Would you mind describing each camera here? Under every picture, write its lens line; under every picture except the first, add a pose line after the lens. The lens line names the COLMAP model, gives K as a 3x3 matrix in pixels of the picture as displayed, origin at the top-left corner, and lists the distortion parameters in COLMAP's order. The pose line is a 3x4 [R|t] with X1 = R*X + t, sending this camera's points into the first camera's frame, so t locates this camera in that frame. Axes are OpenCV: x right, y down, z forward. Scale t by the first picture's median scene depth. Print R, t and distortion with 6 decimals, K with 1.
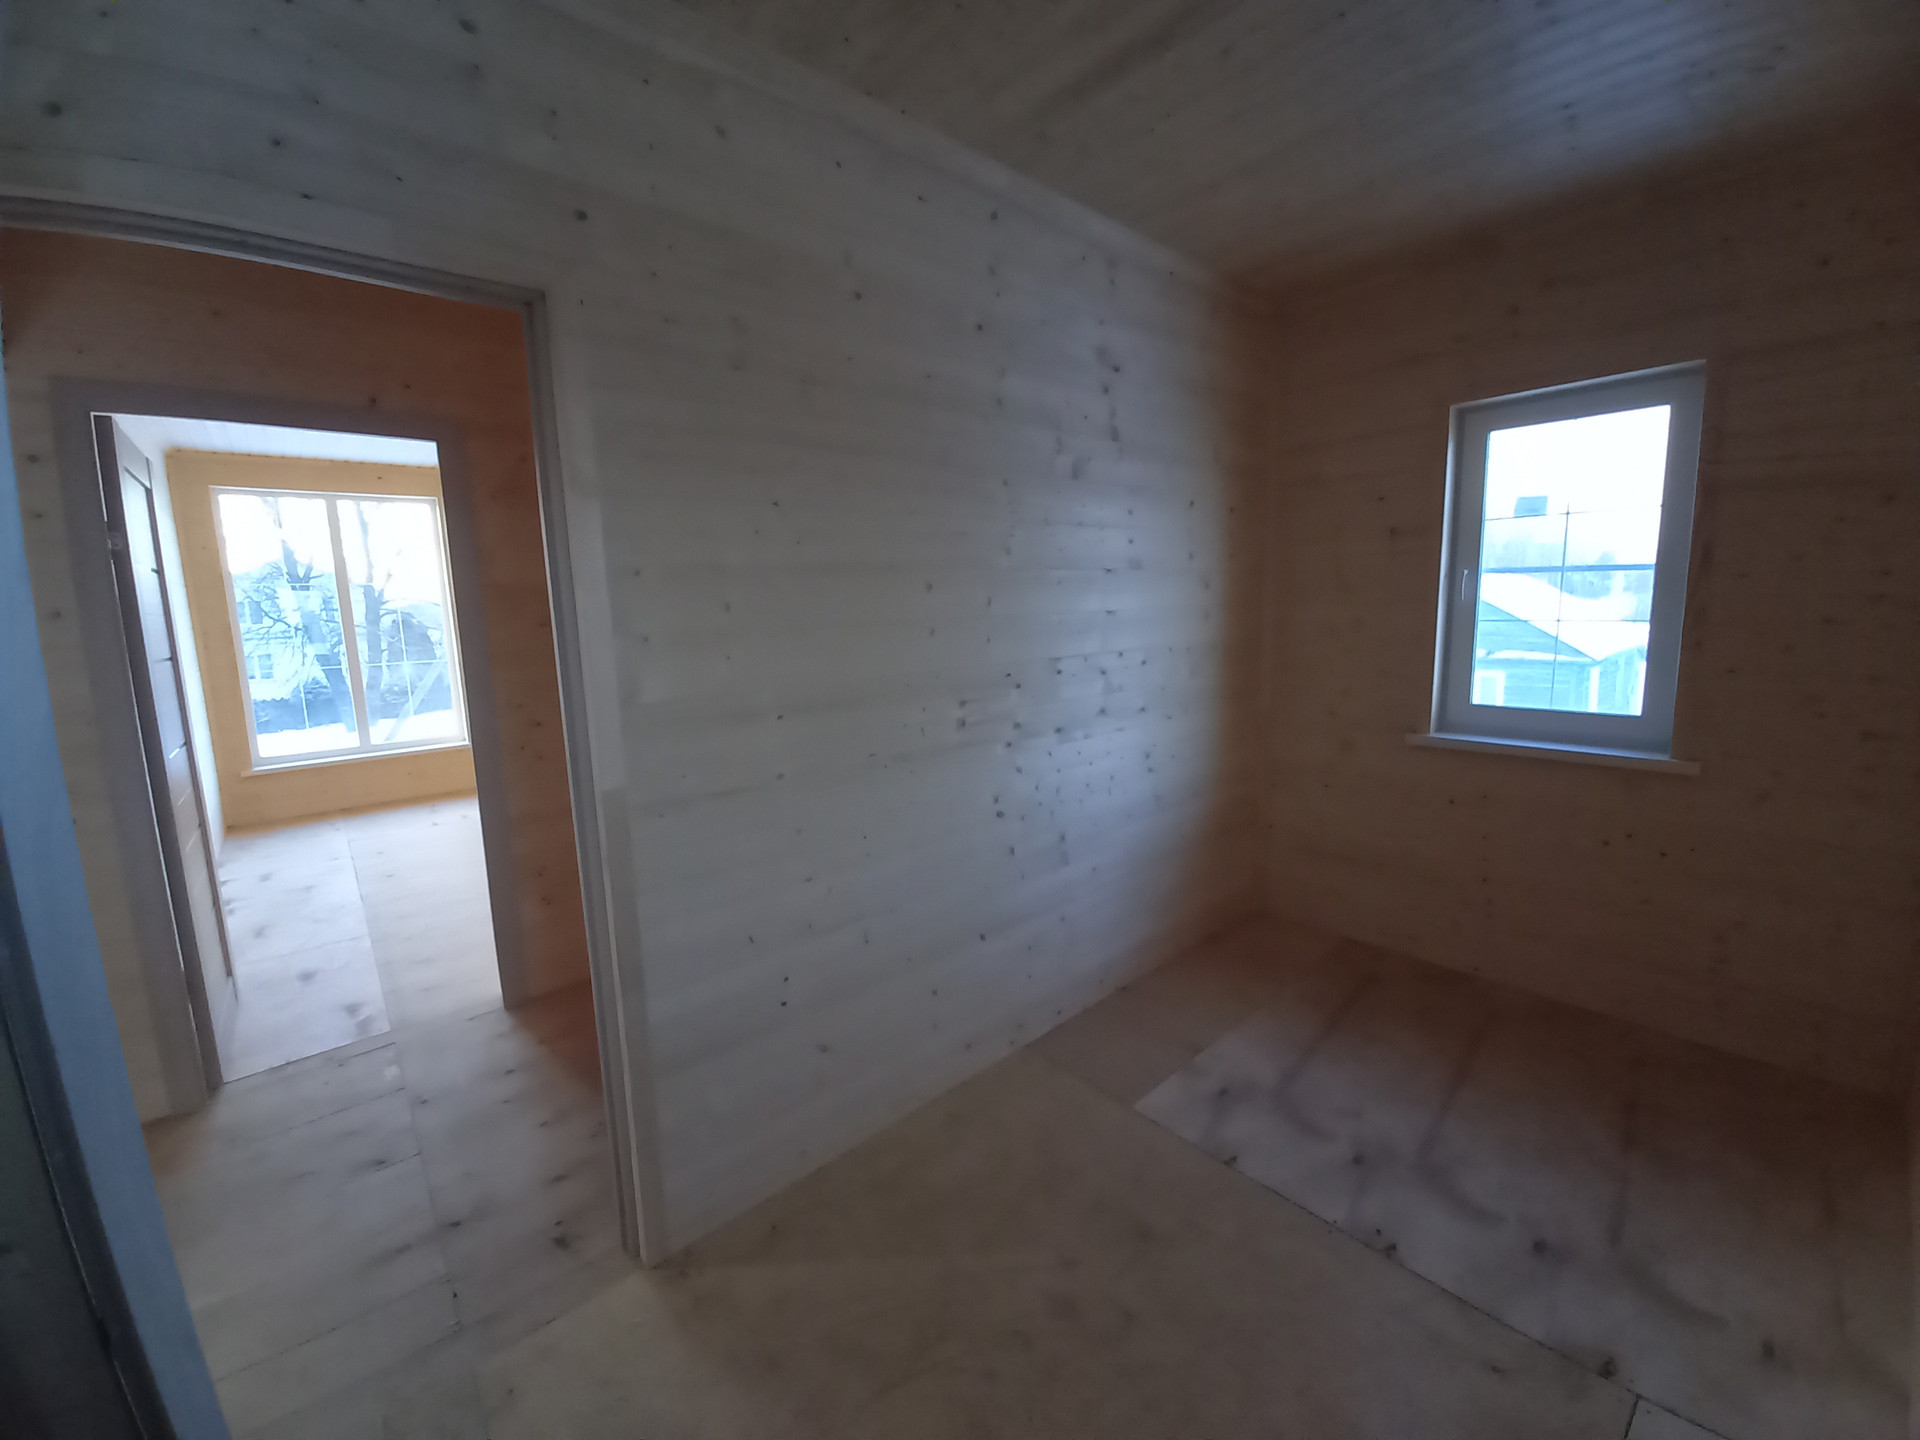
lens RADIAL K [[785.9, 0, 966.6], [0, 785.9, 714.6], [0, 0, 1]] dist [0.002488, -0.000751]
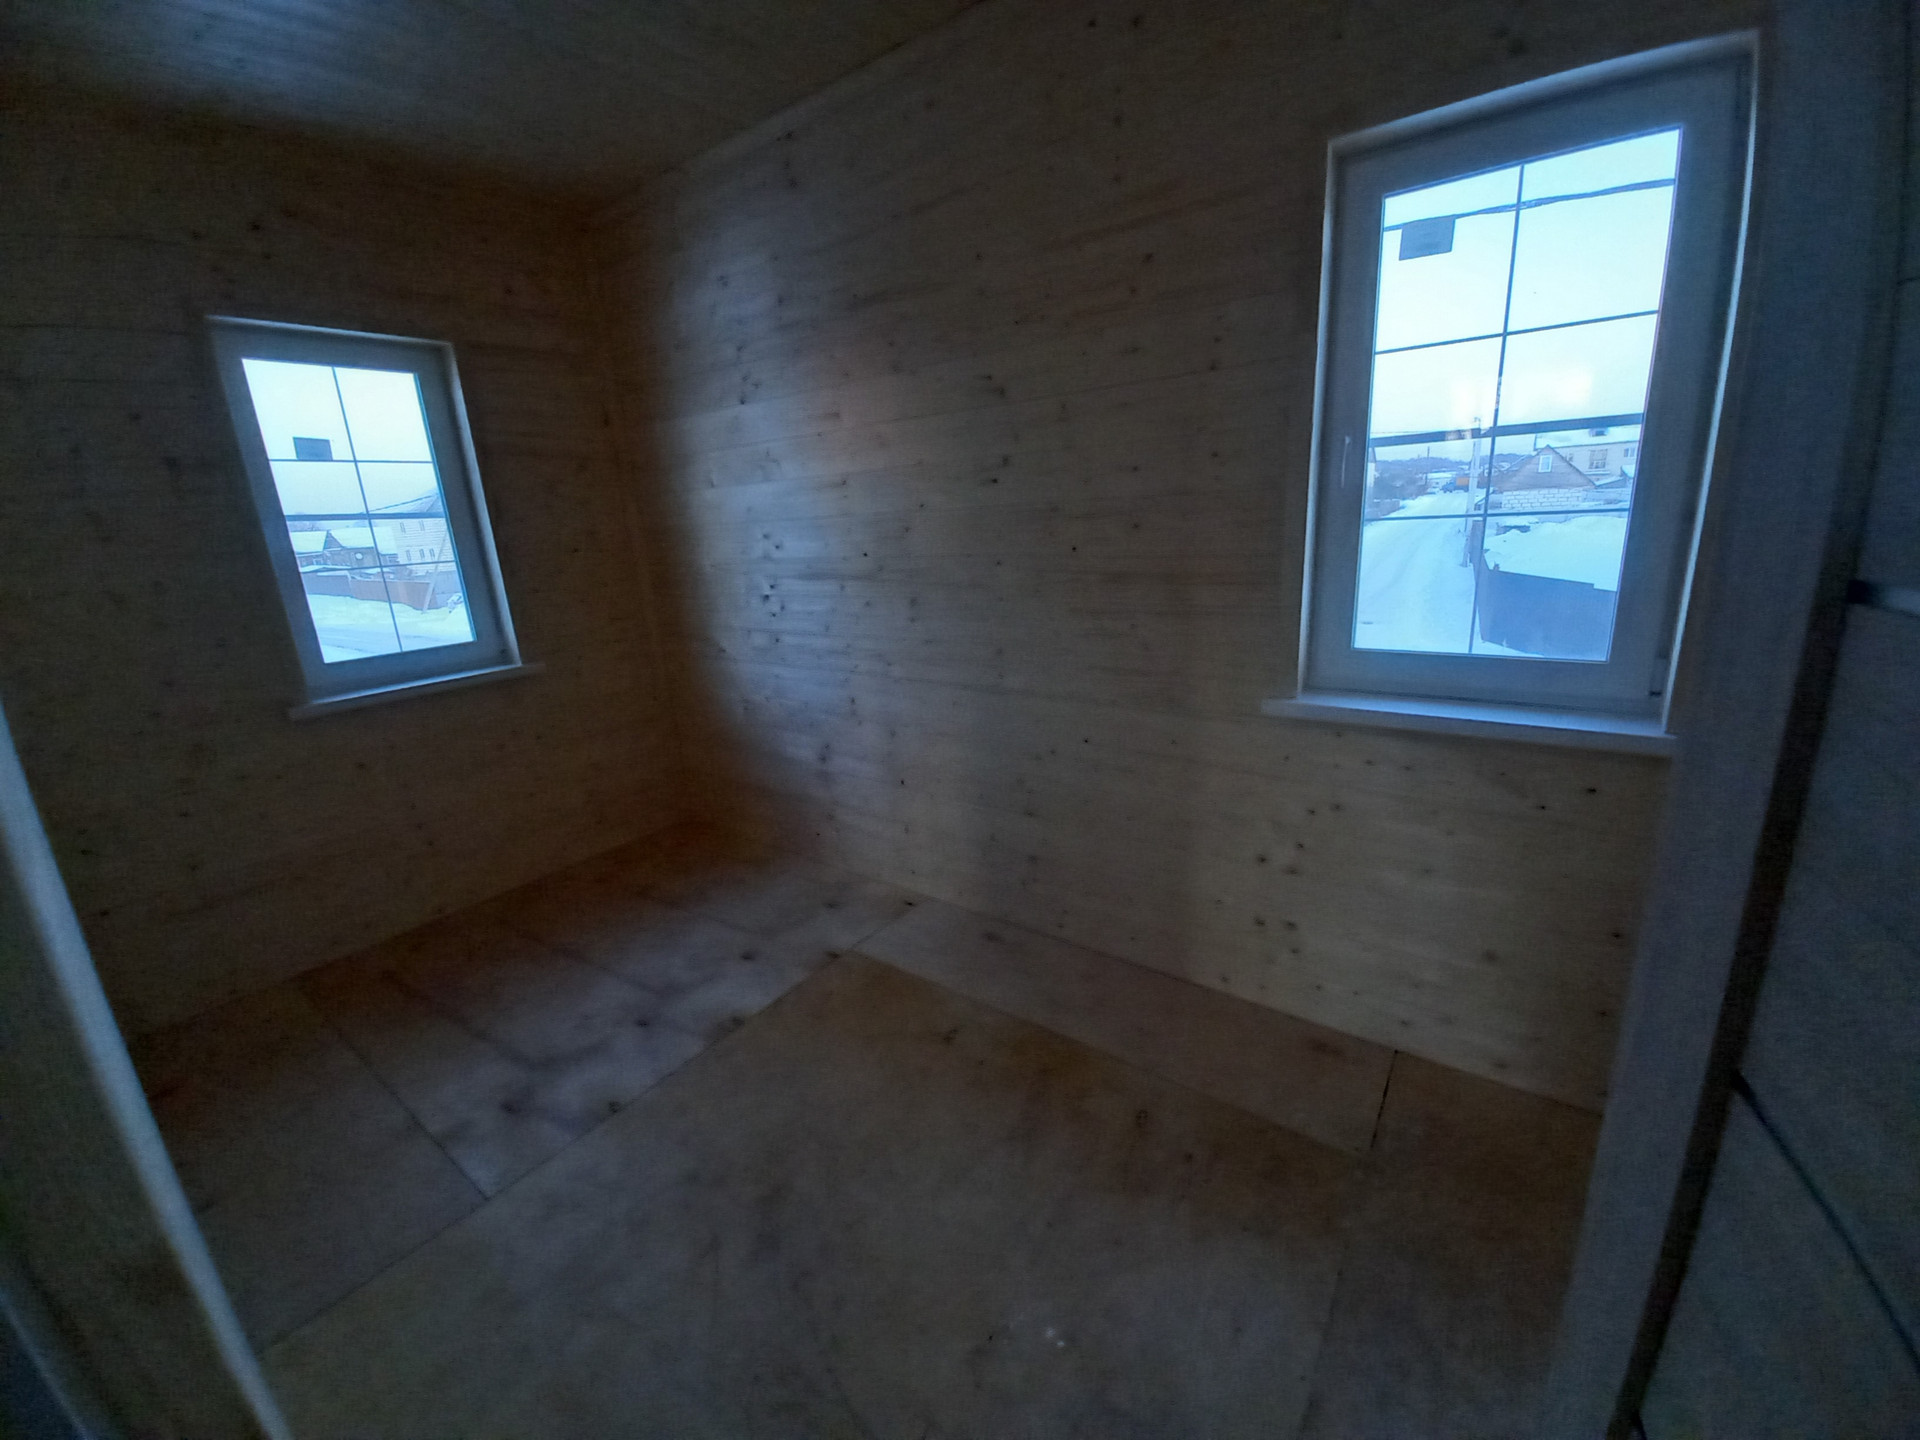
lens RADIAL K [[785.9, 0, 976.2], [0, 785.9, 724.0], [0, 0, 1]] dist [0.002488, -0.000751]
pose [[-0.249551, -0.224110, 0.942072, -0.519721], [0.192491, 0.941957, 0.275073, -0.061904], [-0.949037, 0.249985, -0.191927, 0.551293]]
